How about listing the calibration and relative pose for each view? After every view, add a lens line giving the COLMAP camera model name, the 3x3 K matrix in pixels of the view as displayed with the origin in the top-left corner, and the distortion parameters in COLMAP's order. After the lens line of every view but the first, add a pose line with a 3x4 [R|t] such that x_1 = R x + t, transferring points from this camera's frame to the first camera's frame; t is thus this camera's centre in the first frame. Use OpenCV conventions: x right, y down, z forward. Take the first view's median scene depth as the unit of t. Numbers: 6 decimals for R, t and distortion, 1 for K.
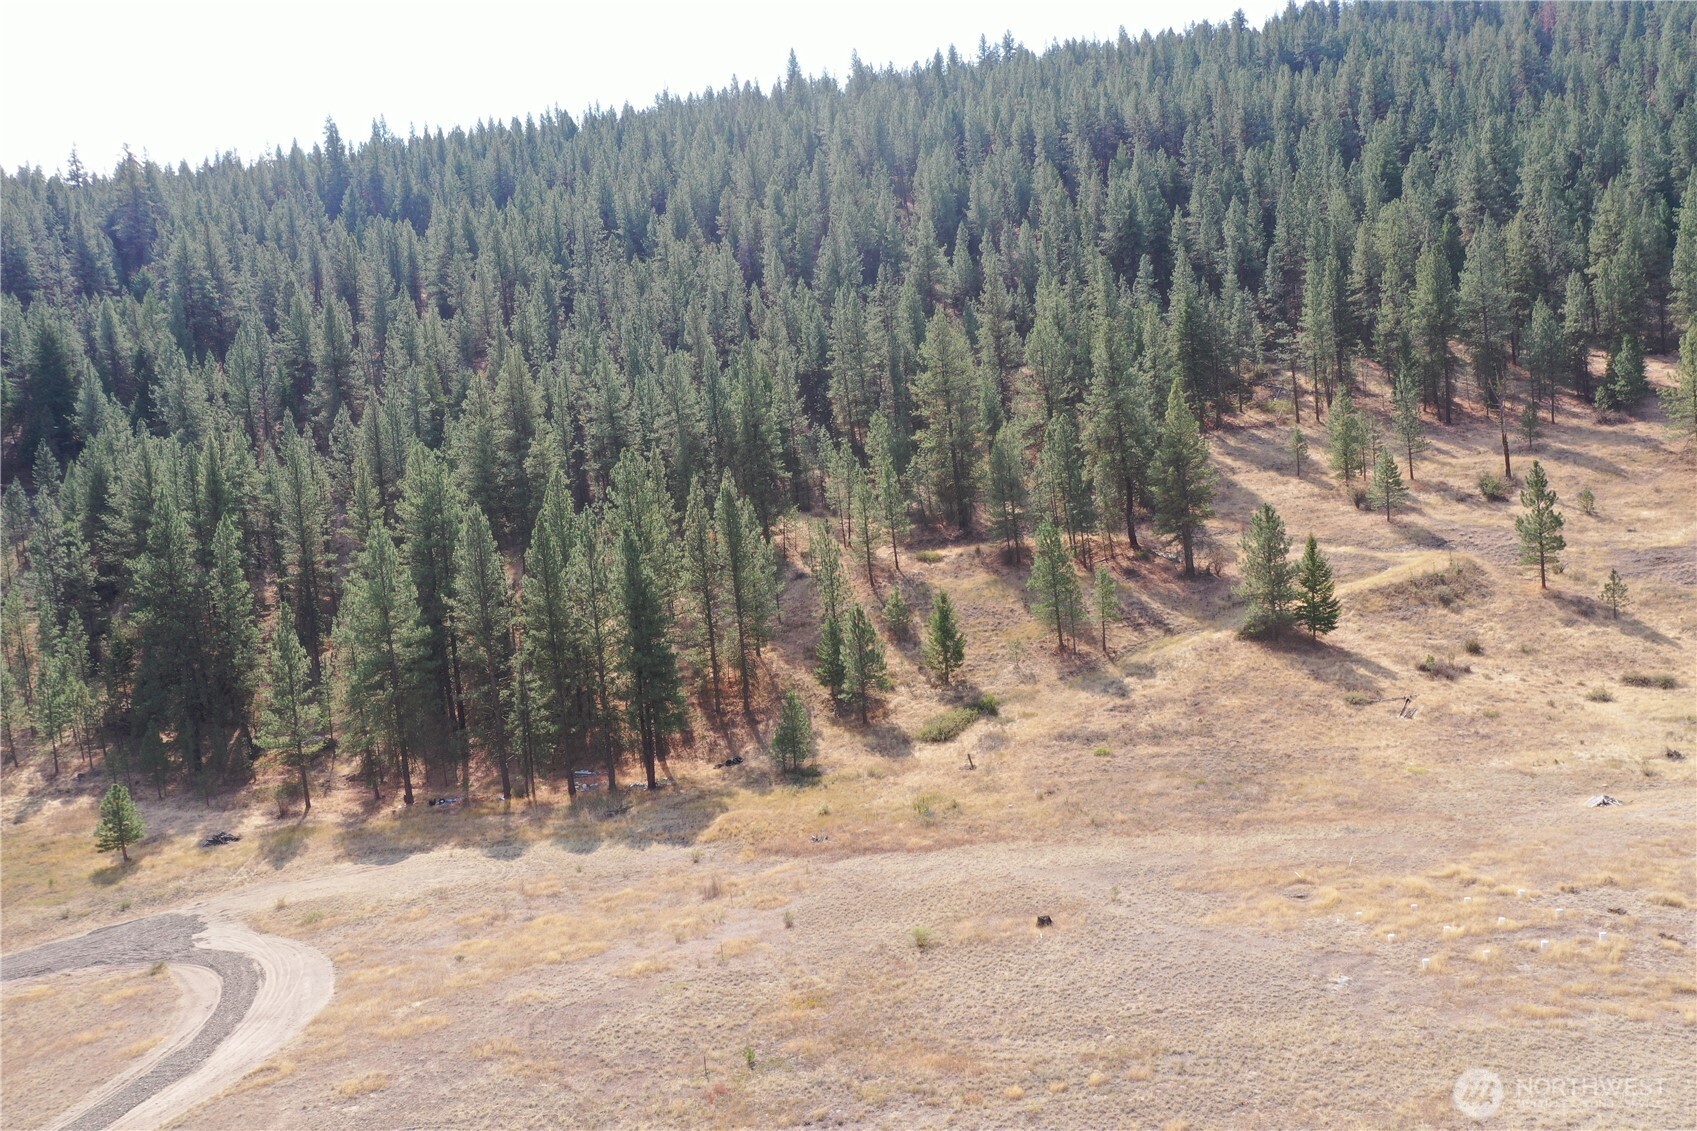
lens RADIAL K [[1347.1, 0, 840.9], [0, 1347.1, 556.6], [0, 0, 1]] dist [0.016695, 0.000101]
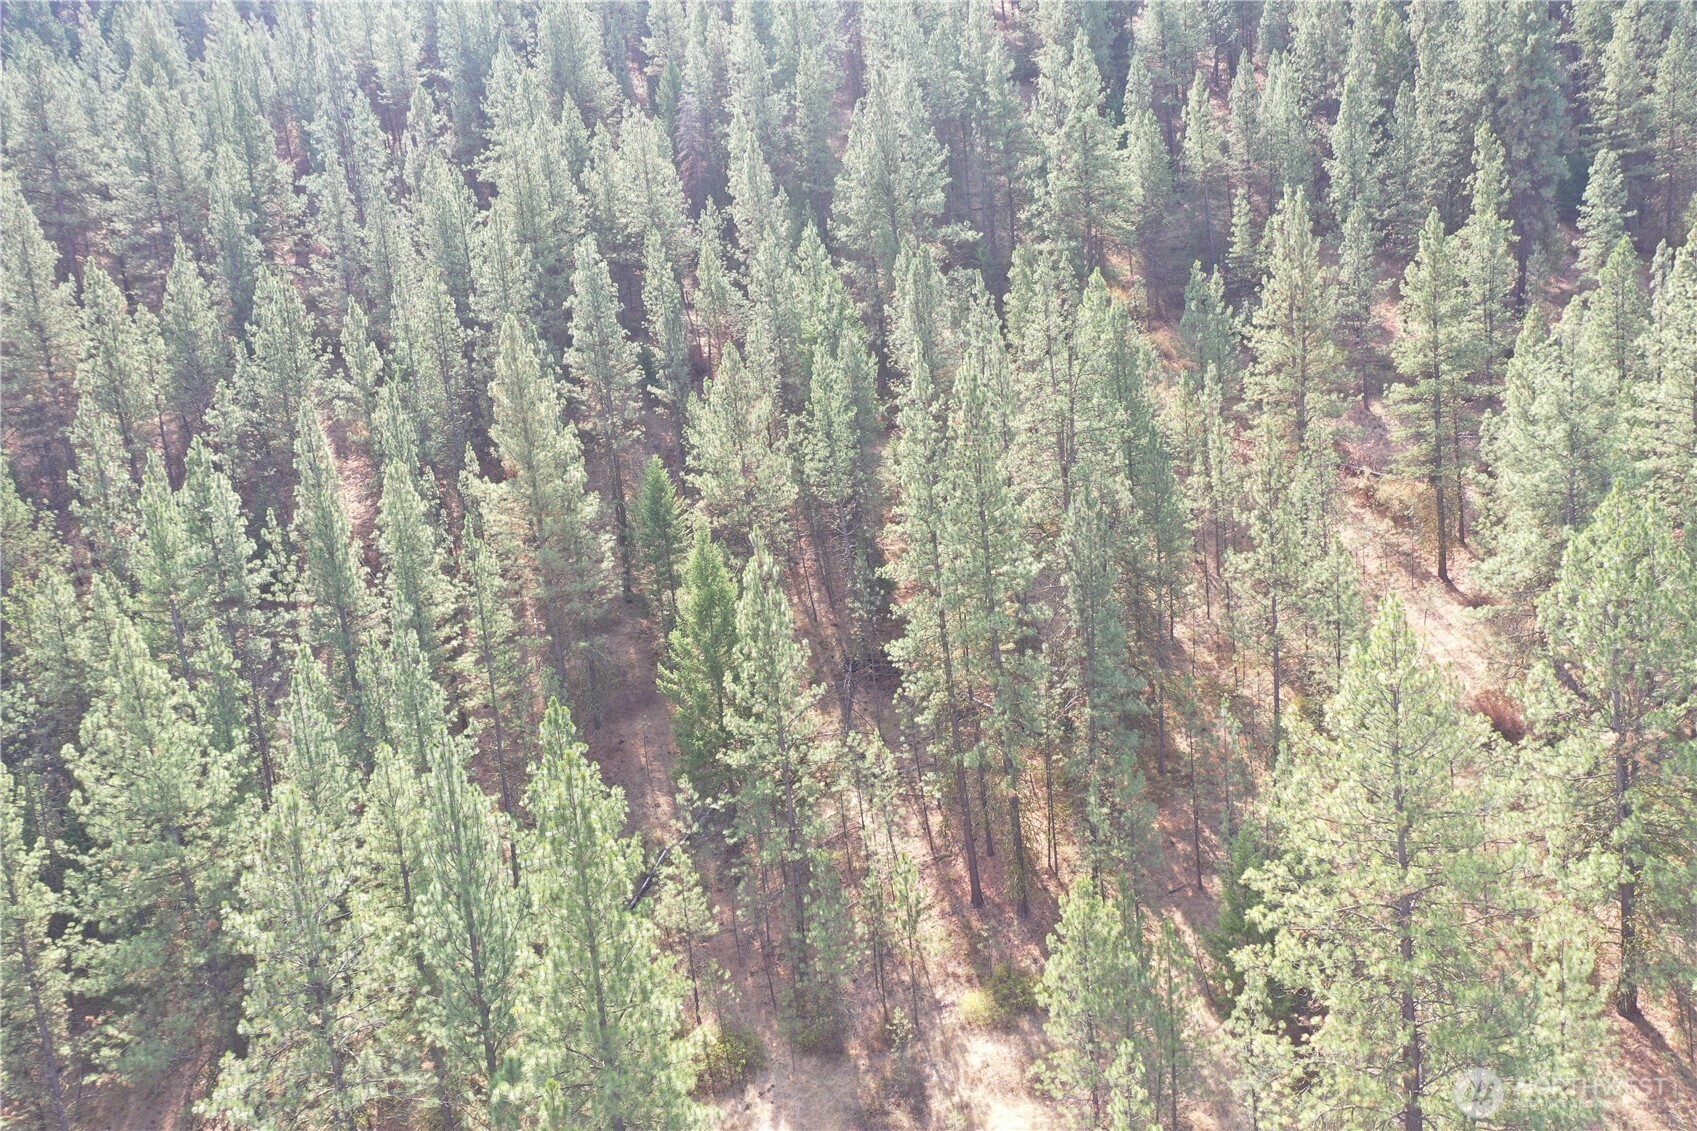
lens RADIAL K [[1347.1, 0, 840.4], [0, 1347.1, 564.7], [0, 0, 1]] dist [0.016695, 0.000101]
pose [[0.999967, -0.004391, -0.006819, -0.015719], [0.005448, 0.986505, 0.163642, -0.154567], [0.006008, -0.163674, 0.986496, 0.514011]]
